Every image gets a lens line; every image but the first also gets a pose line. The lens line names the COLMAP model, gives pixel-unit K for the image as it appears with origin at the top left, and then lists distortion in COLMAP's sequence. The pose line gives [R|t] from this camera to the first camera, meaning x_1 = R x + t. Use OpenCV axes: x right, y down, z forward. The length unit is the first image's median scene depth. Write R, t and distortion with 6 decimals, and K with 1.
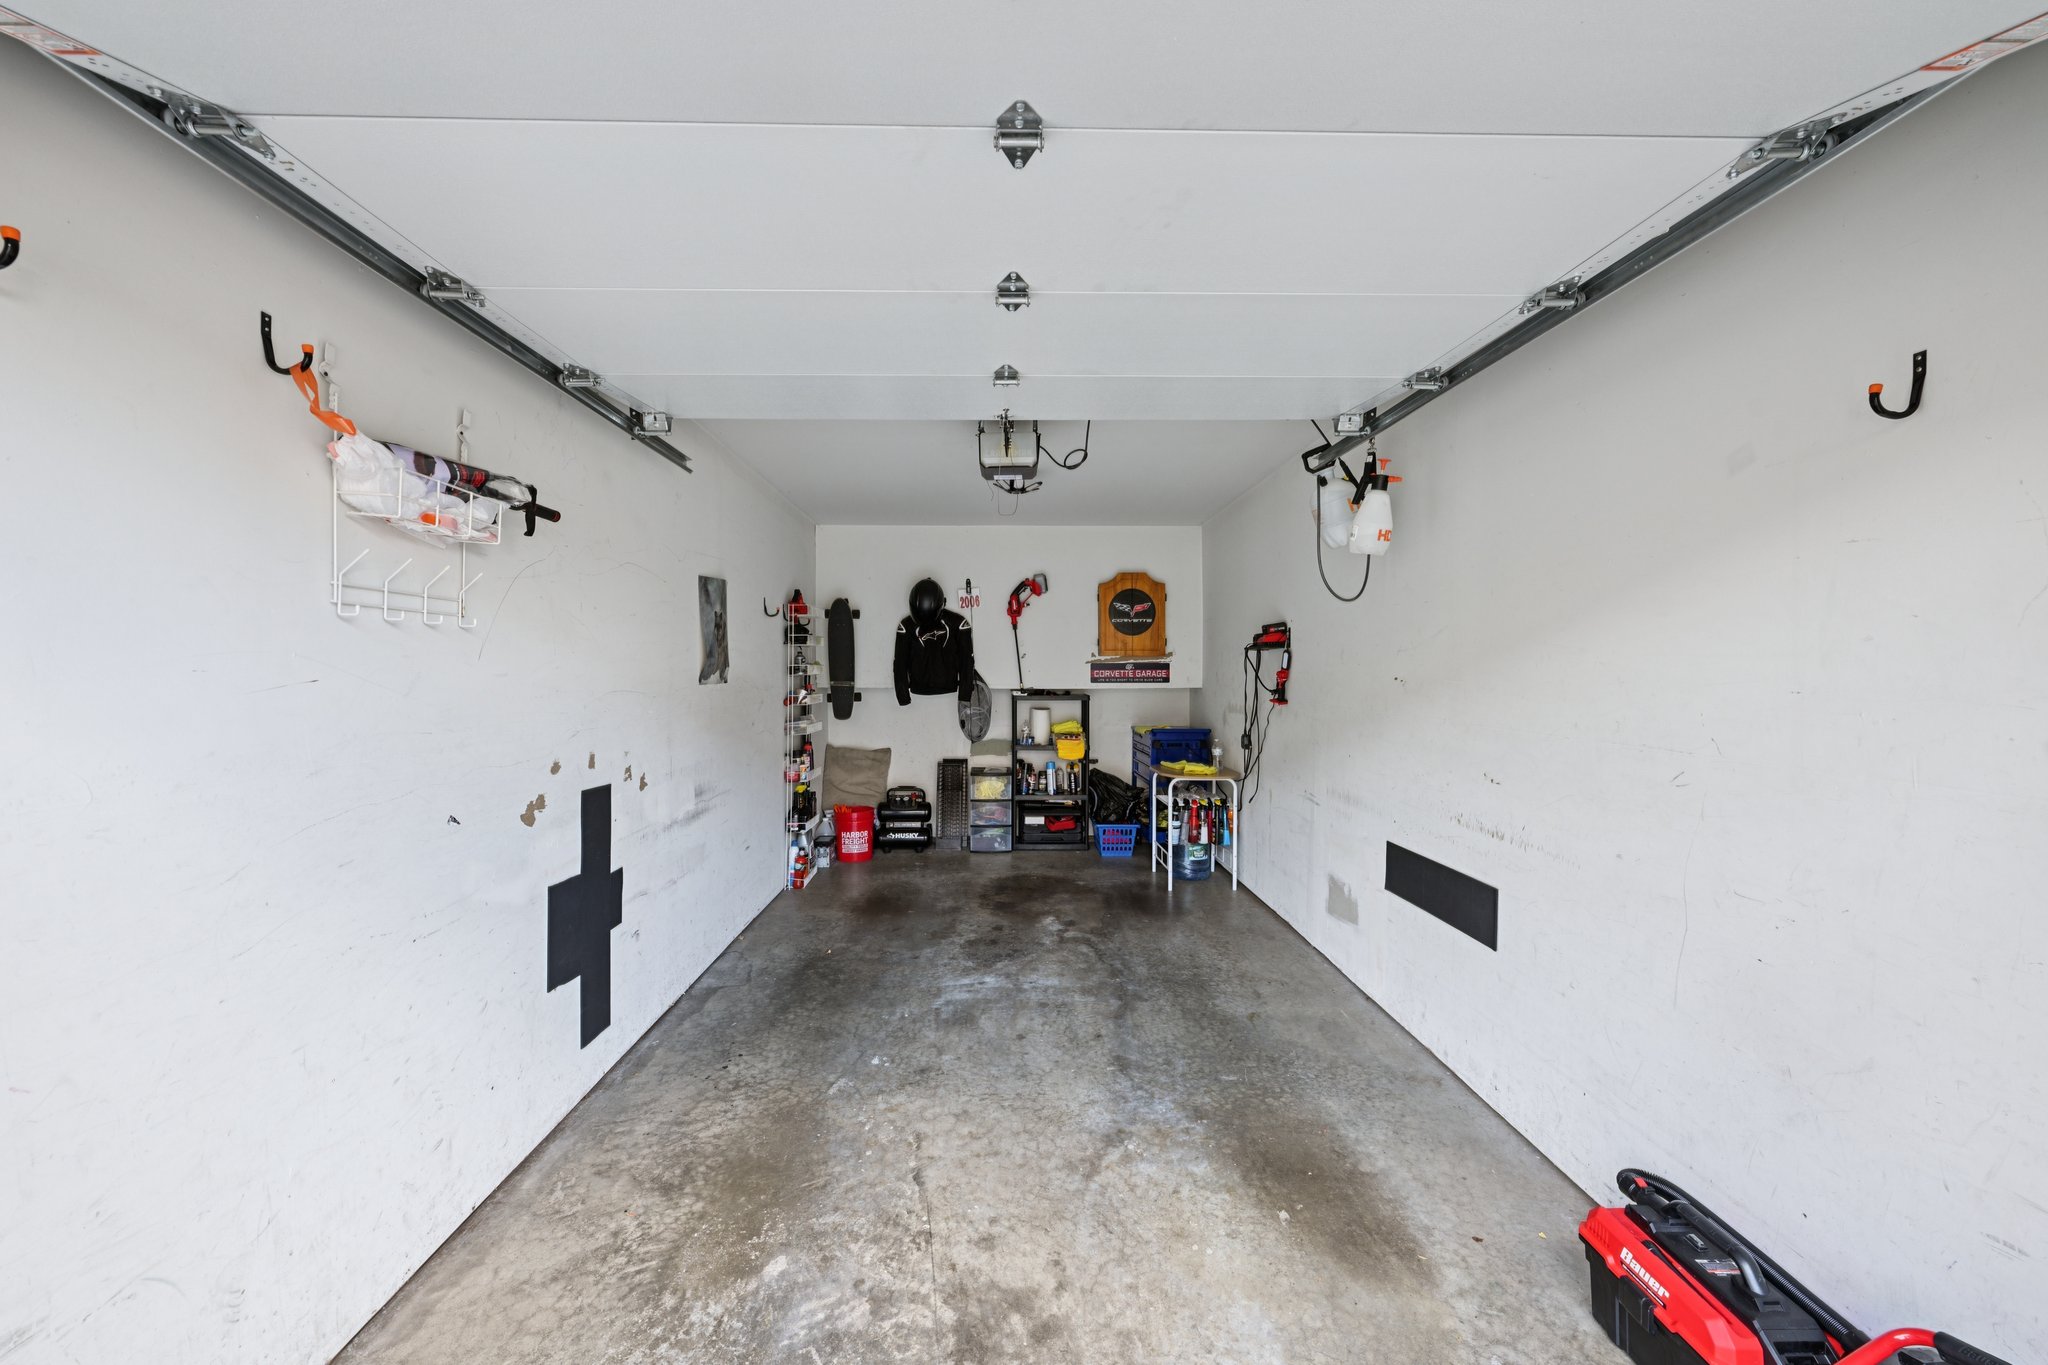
lens RADIAL K [[833.7, 0, 1013.0], [0, 833.7, 660.7], [0, 0, 1]] dist [-0.000065, 0.000044]
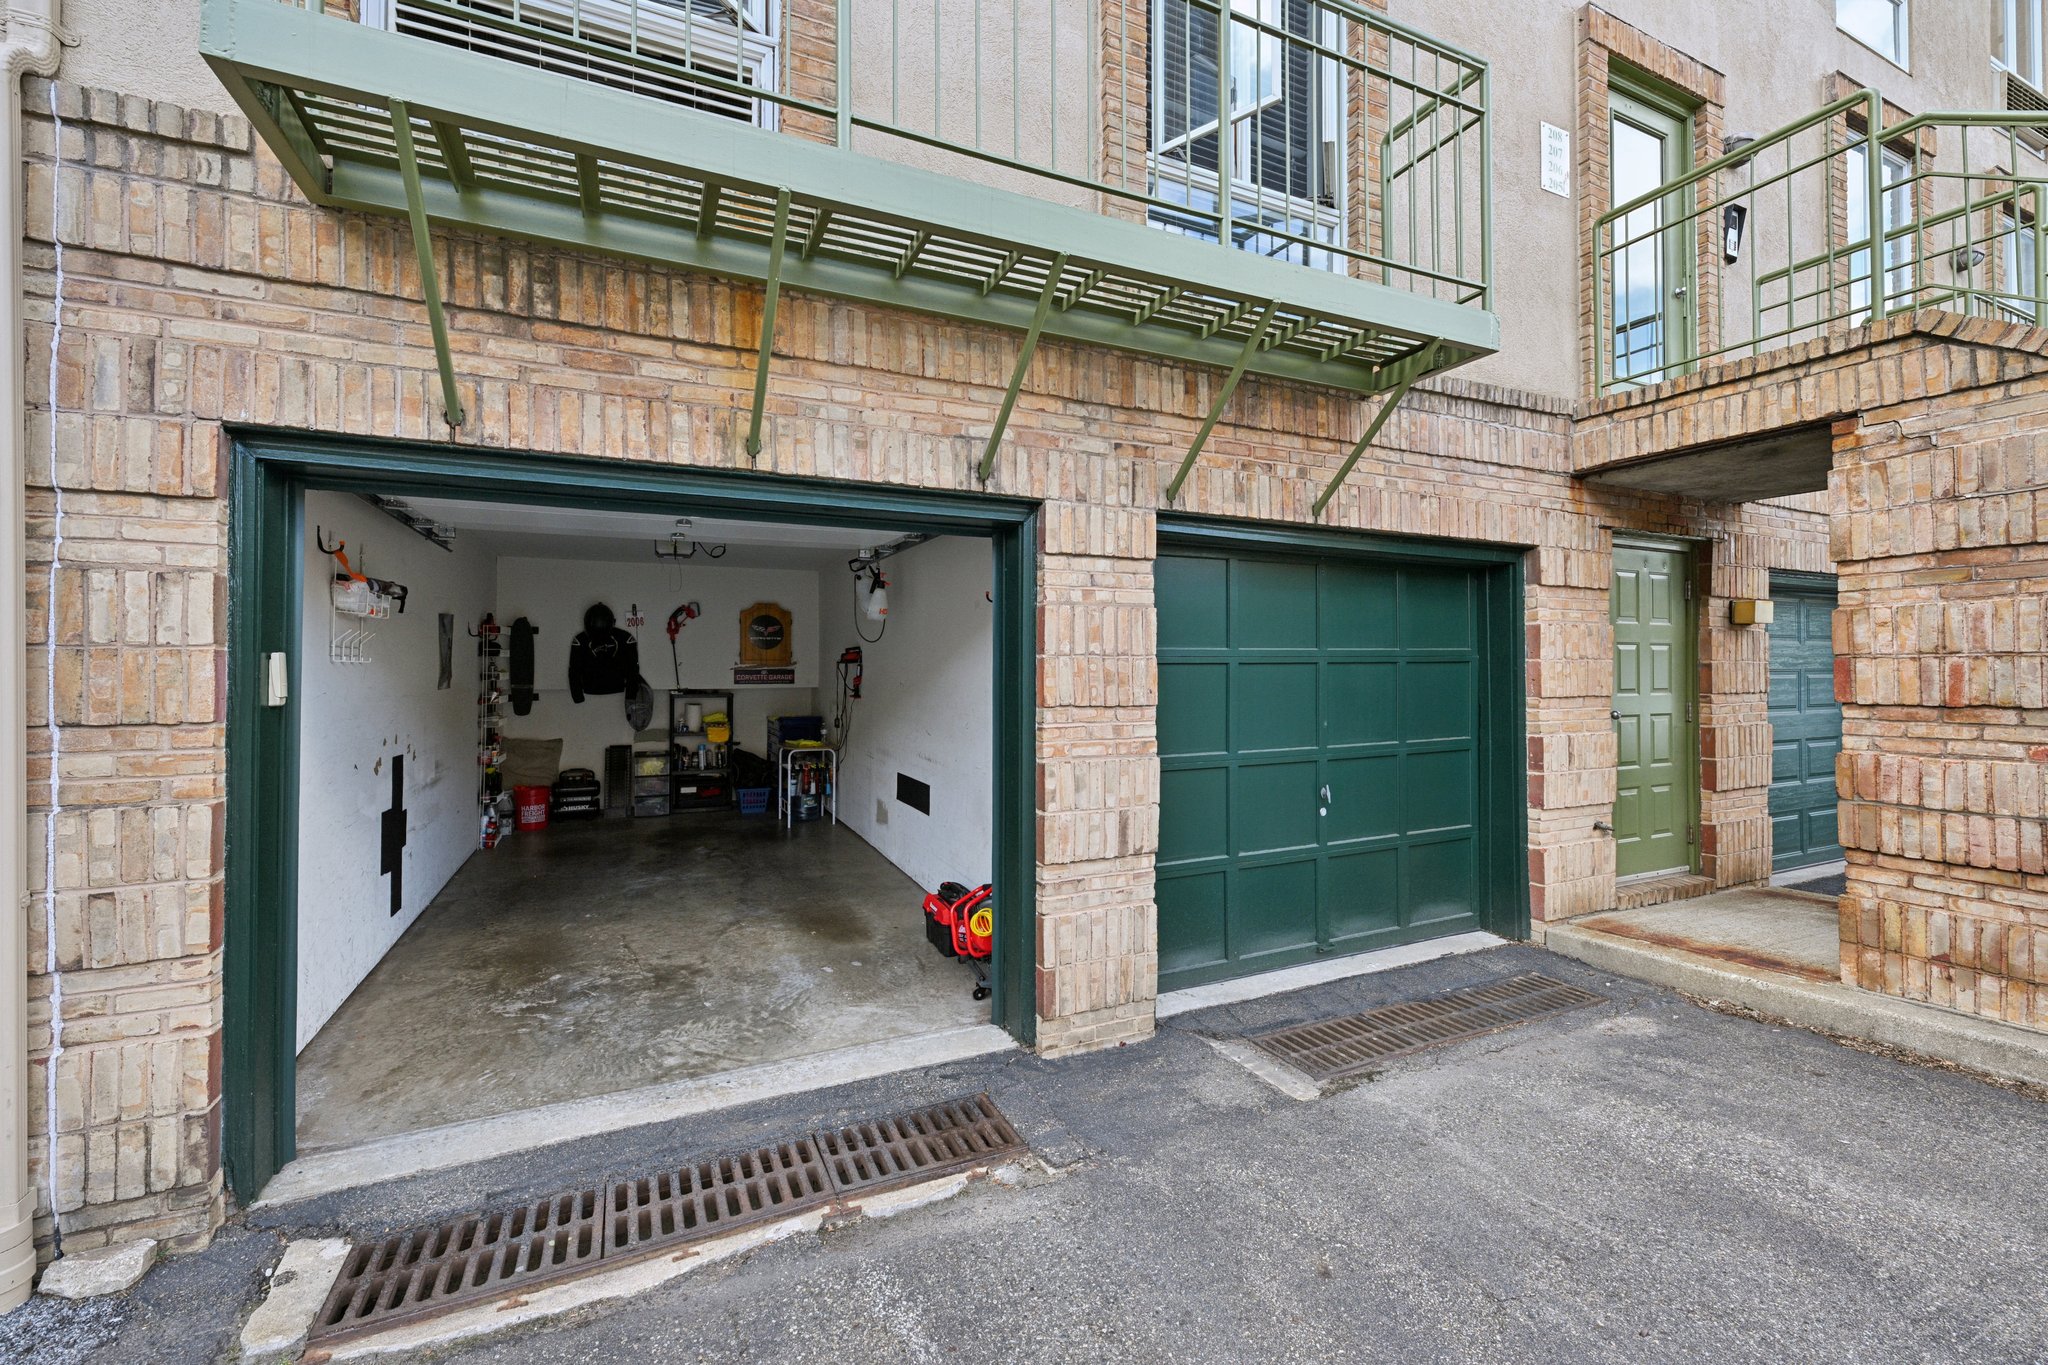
lens RADIAL K [[833.7, 0, 1013.0], [0, 833.7, 660.7], [0, 0, 1]] dist [-0.000065, 0.000044]
pose [[0.920935, 0.004402, 0.389691, -0.016877], [-0.006568, 0.999969, 0.004227, -0.020803], [-0.389661, -0.006452, 0.920936, -0.426925]]
